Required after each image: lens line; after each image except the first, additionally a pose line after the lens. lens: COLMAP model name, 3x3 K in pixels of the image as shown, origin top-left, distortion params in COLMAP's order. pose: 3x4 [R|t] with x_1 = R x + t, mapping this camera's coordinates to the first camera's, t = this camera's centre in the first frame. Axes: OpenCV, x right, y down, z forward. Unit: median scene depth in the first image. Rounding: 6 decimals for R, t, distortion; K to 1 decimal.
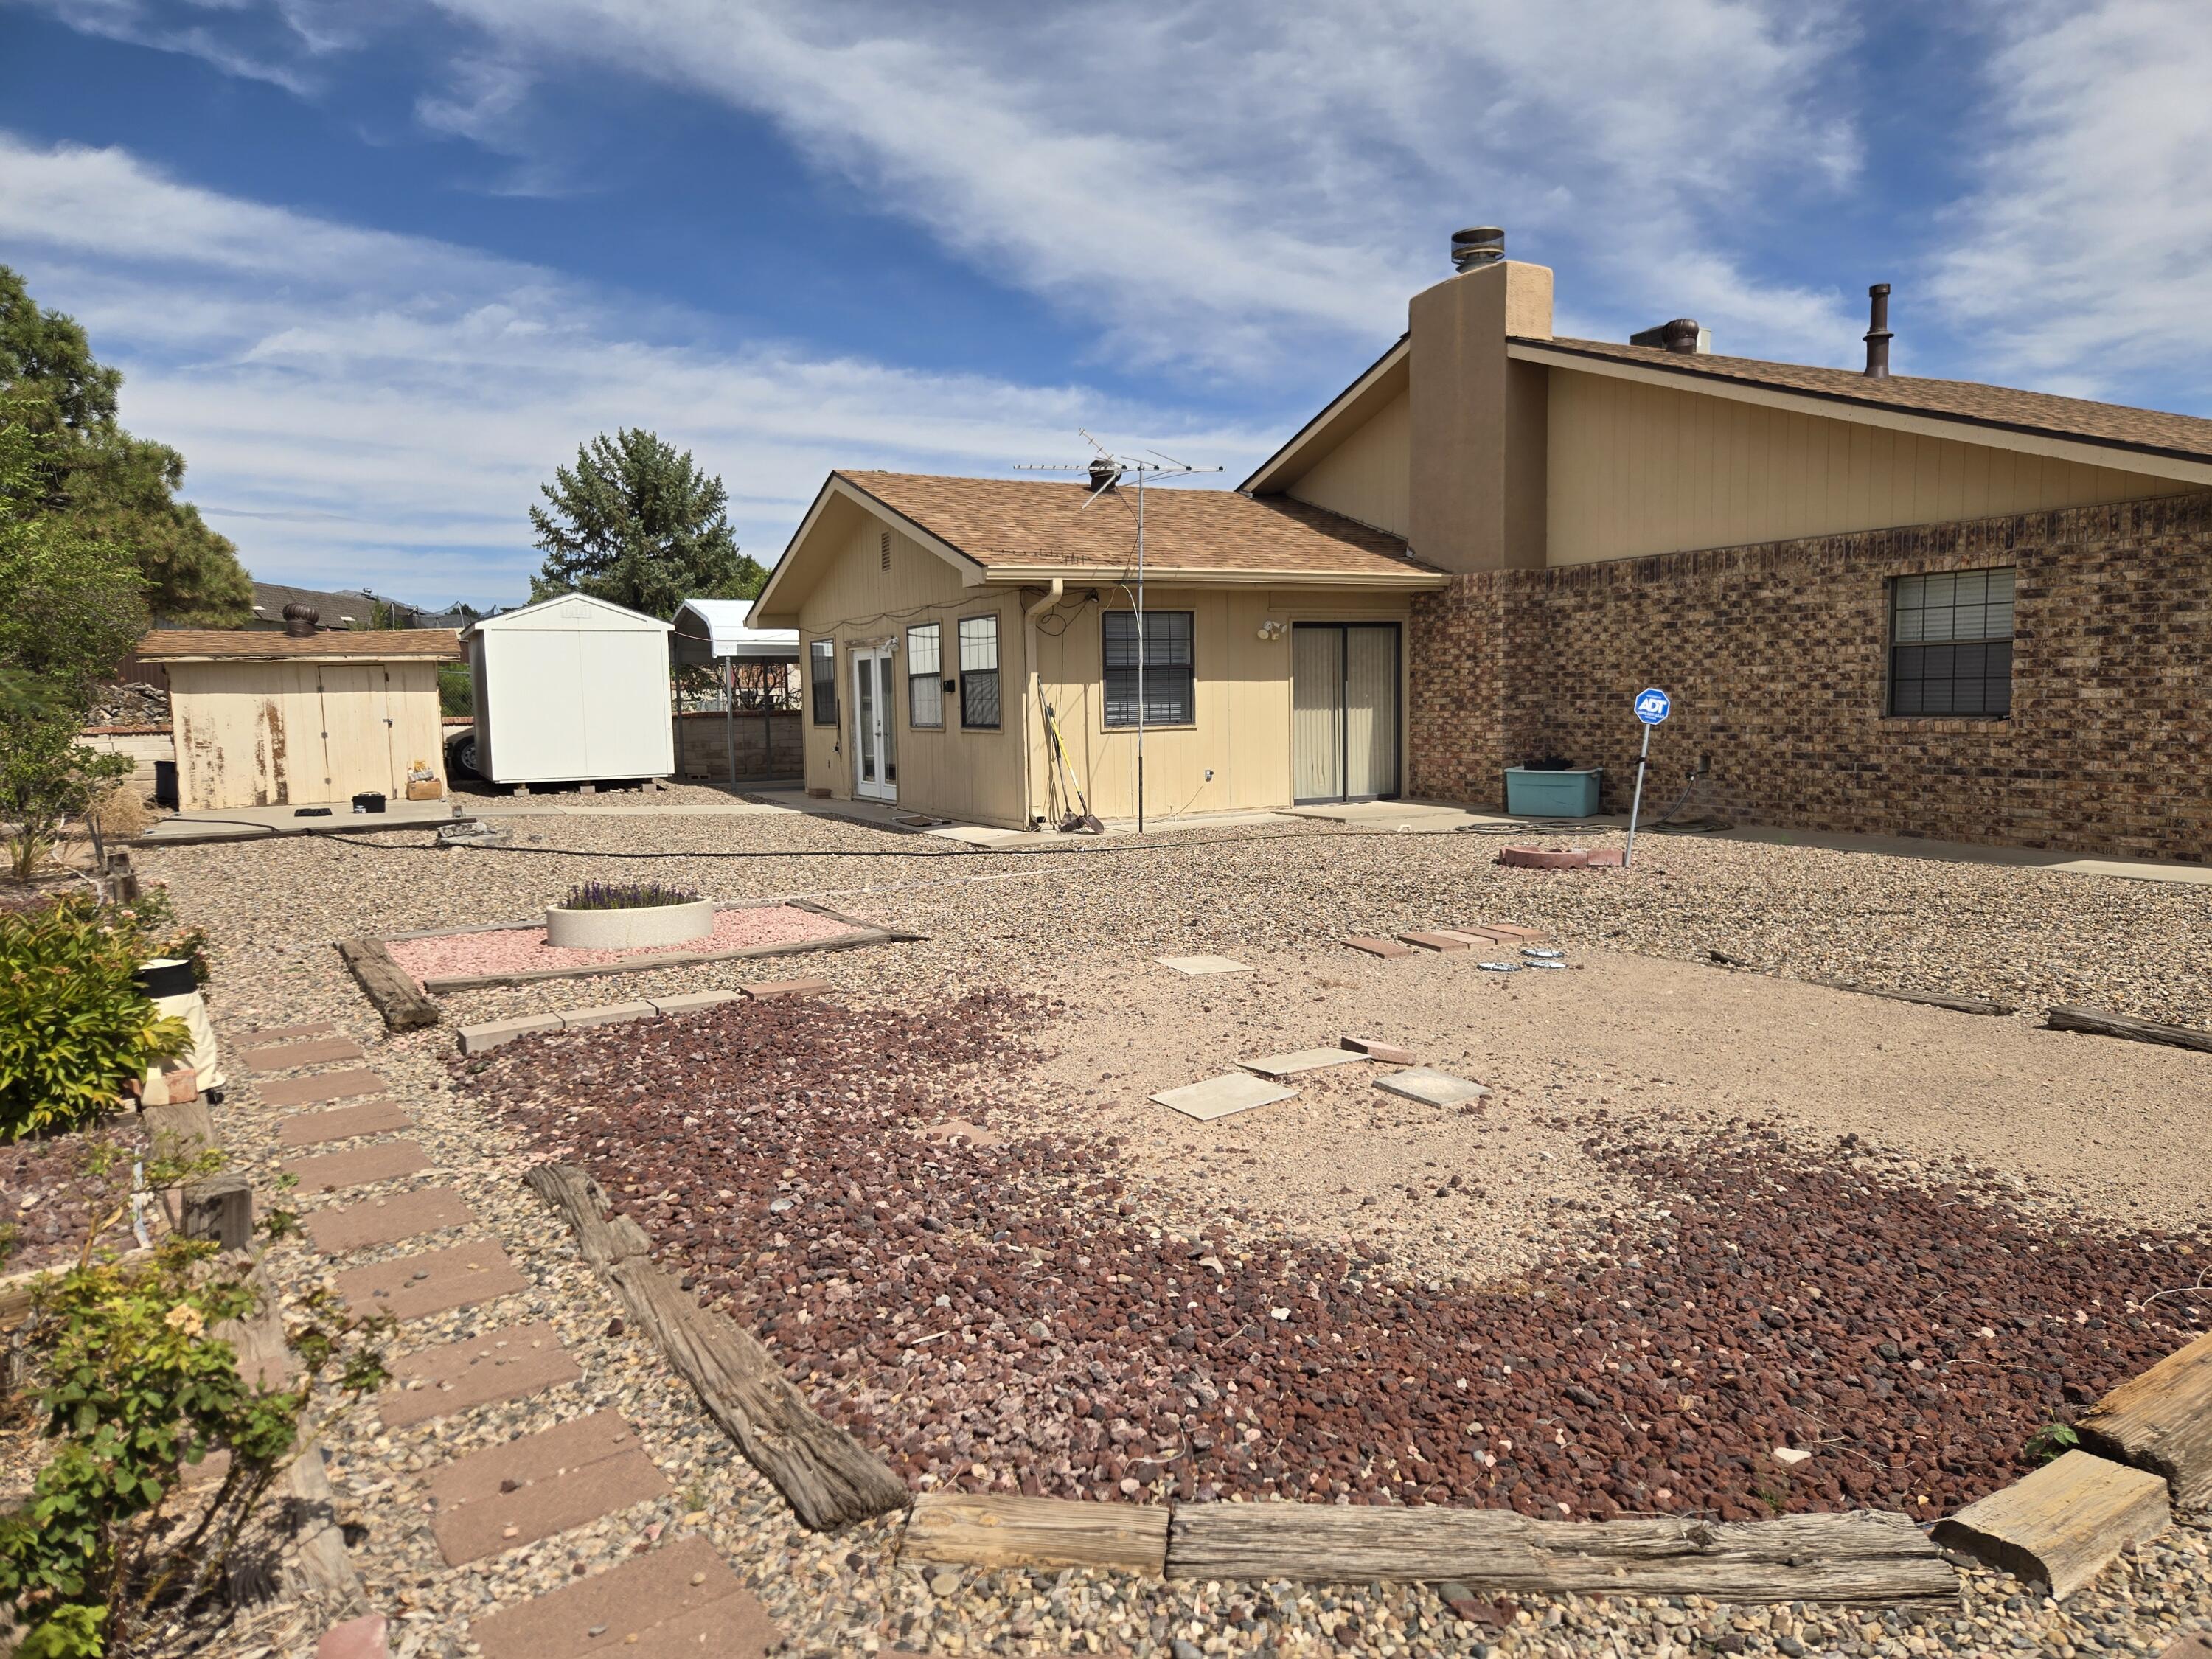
lens RADIAL K [[1480.3, 0, 1102.0], [0, 1480.3, 814.8], [0, 0, 1]] dist [0.066431, -0.052107]
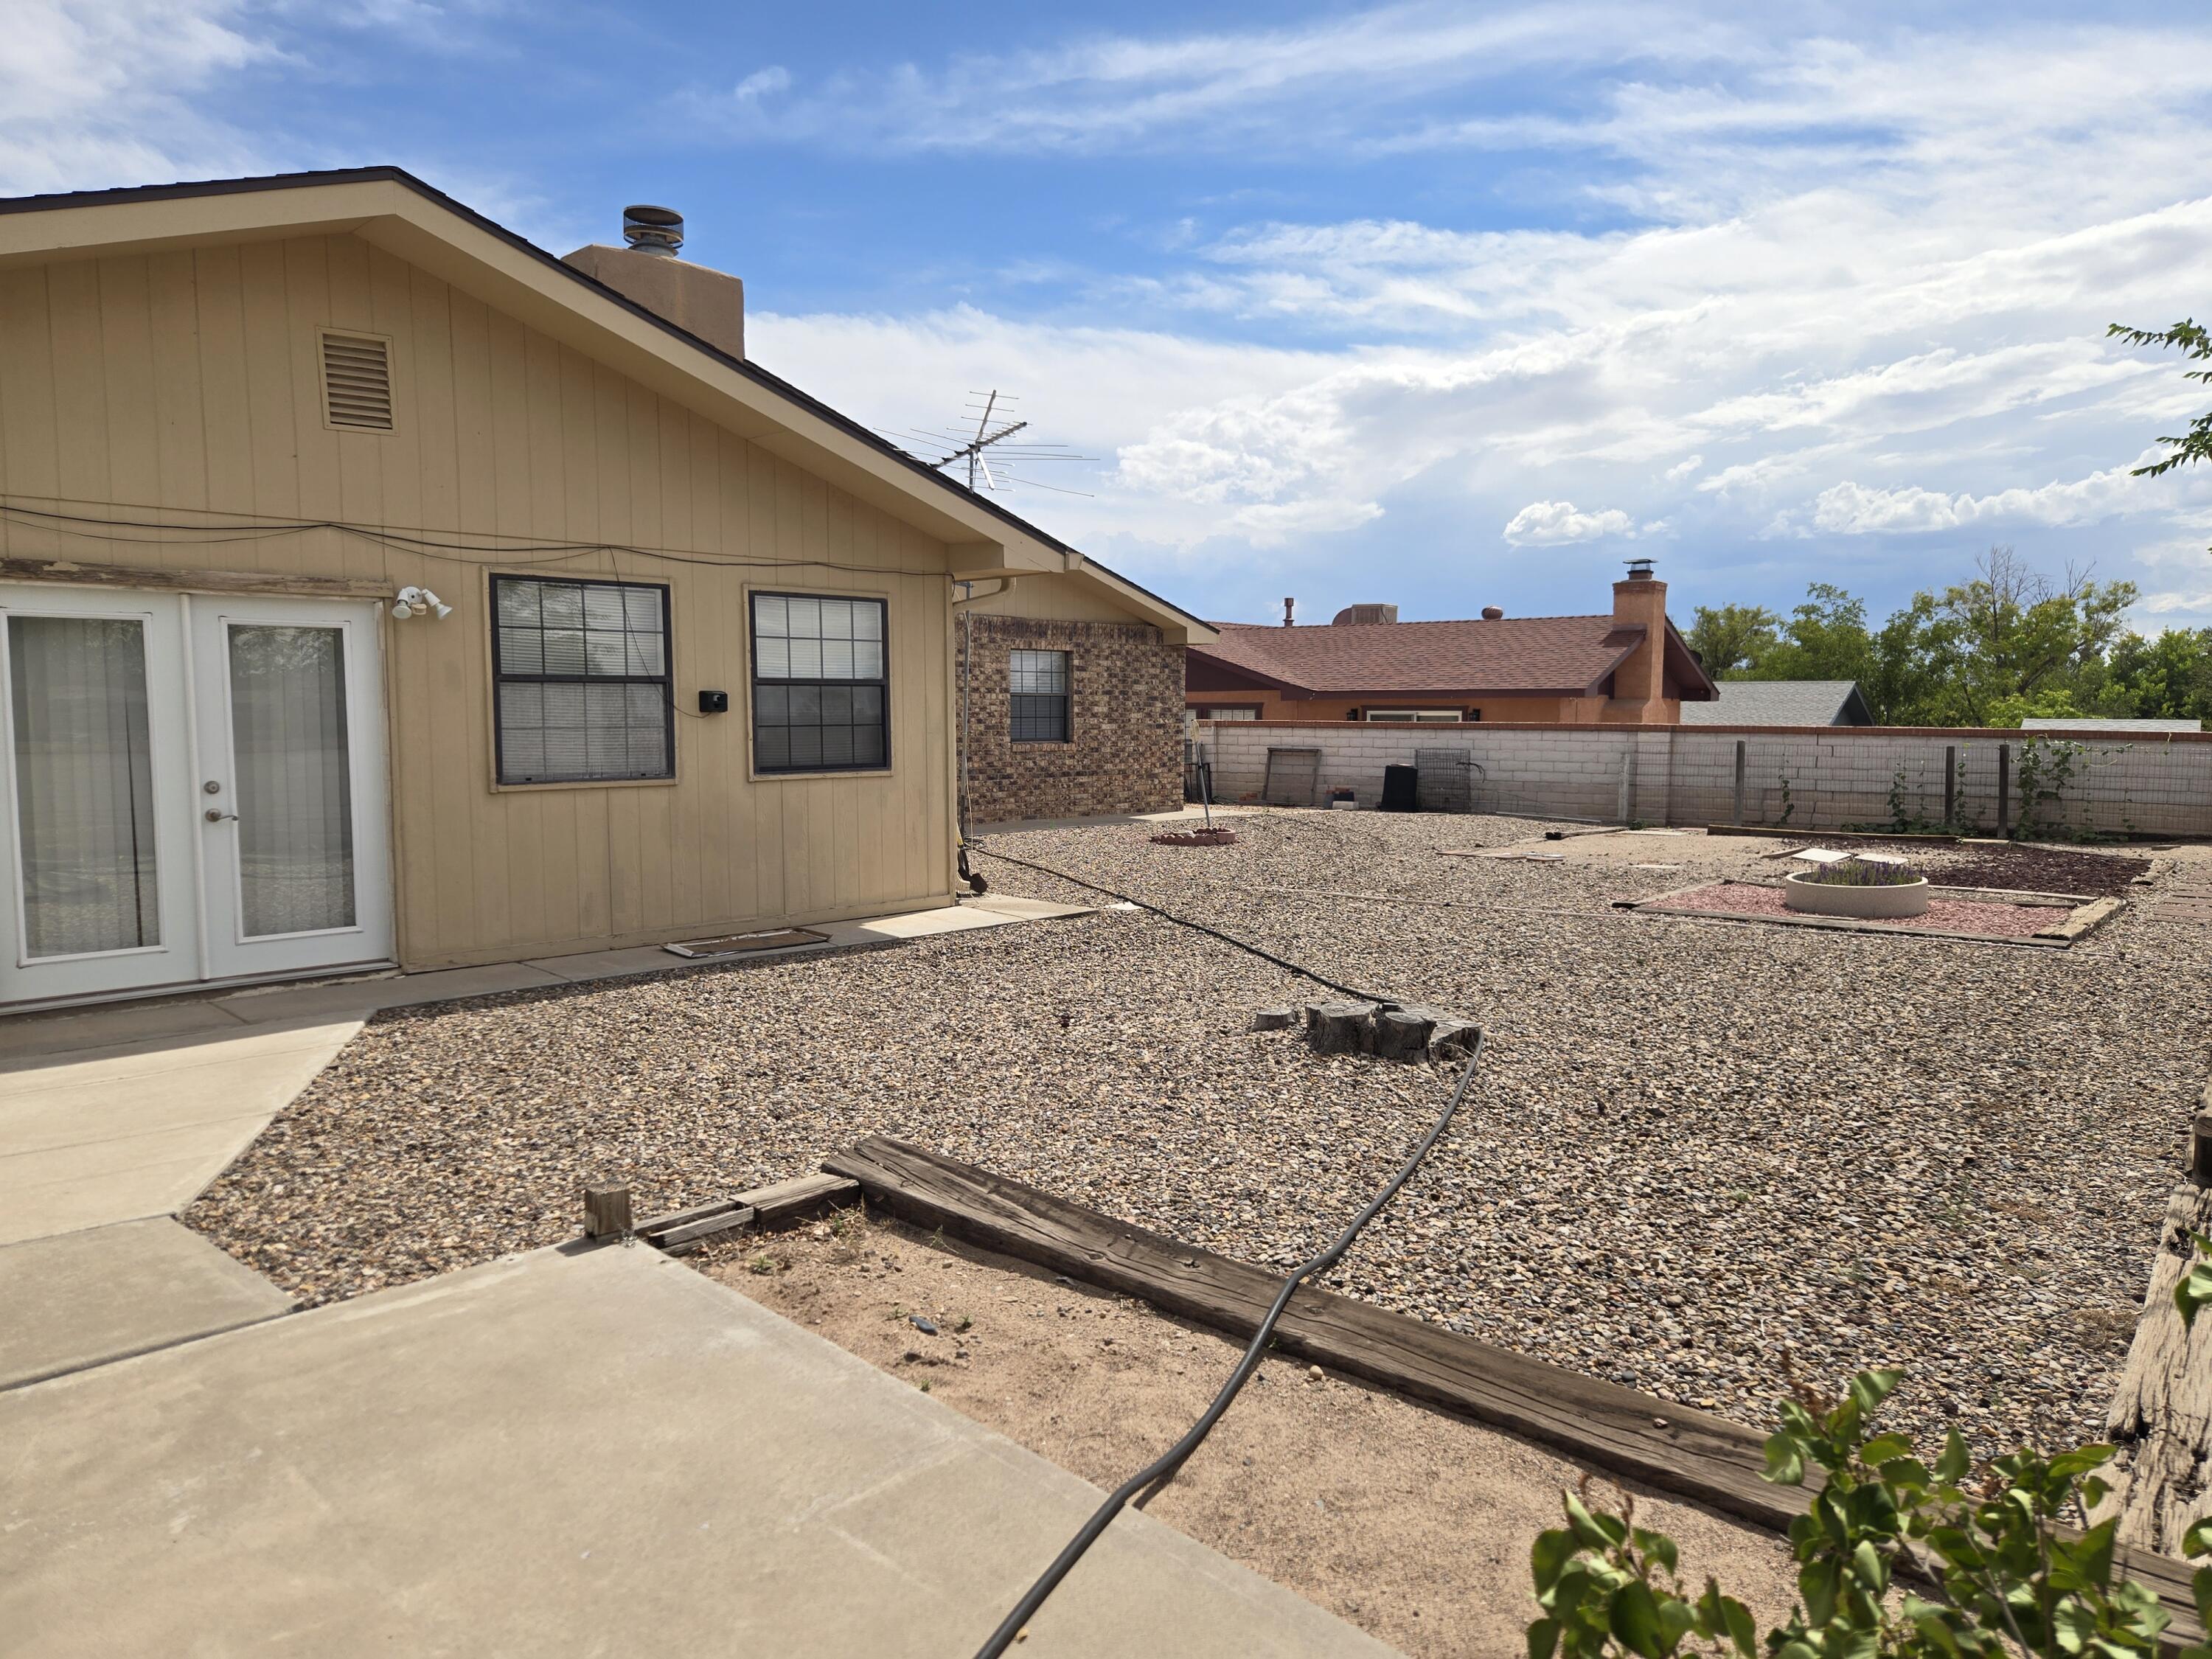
lens RADIAL K [[1480.3, 0, 1102.0], [0, 1480.3, 814.8], [0, 0, 1]] dist [0.066431, -0.052107]
pose [[-0.302036, -0.044509, 0.952257, -0.946395], [0.087568, 0.993391, 0.074206, -0.098193], [-0.949266, 0.105800, -0.296142, 1.406621]]
